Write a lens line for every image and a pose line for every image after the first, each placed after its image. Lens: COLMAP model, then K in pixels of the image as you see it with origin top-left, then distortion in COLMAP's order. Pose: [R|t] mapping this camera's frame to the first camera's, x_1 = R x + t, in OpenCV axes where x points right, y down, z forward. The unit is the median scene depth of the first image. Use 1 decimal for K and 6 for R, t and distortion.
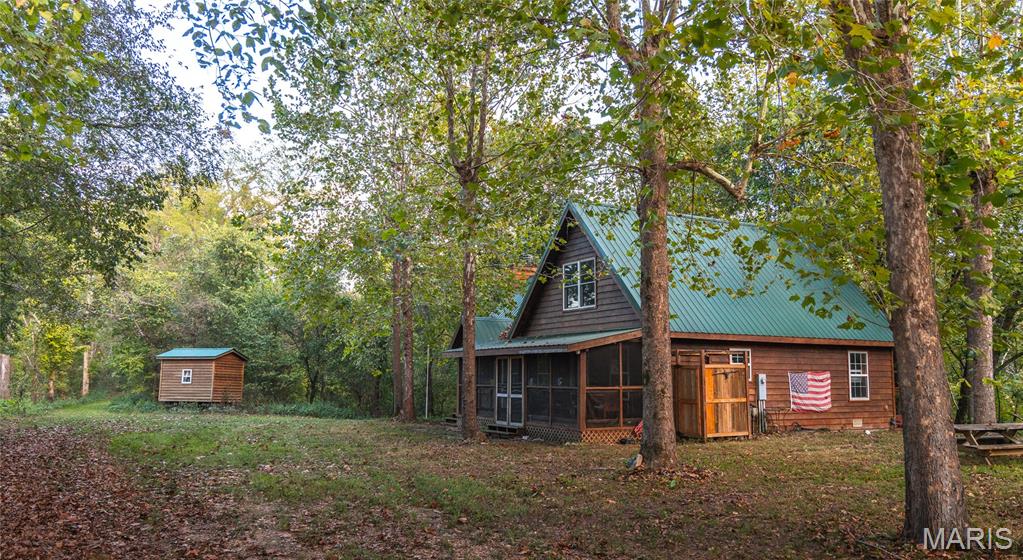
lens RADIAL K [[771.8, 0, 511.8], [0, 771.8, 280.7], [0, 0, 1]] dist [0.004891, 0.000504]
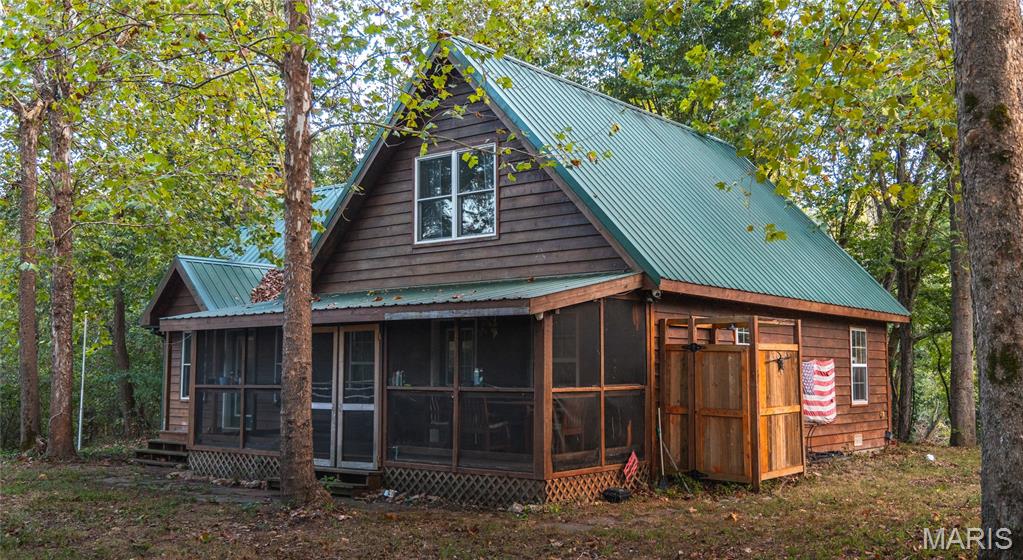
lens RADIAL K [[993.2, 0, 510.6], [0, 993.2, 283.1], [0, 0, 1]] dist [0.051708, 0.000000]
pose [[0.924456, 0.030362, 0.380077, -0.149573], [-0.043371, 0.998728, 0.025707, 0.051270], [-0.378813, -0.040250, 0.924598, 0.389933]]
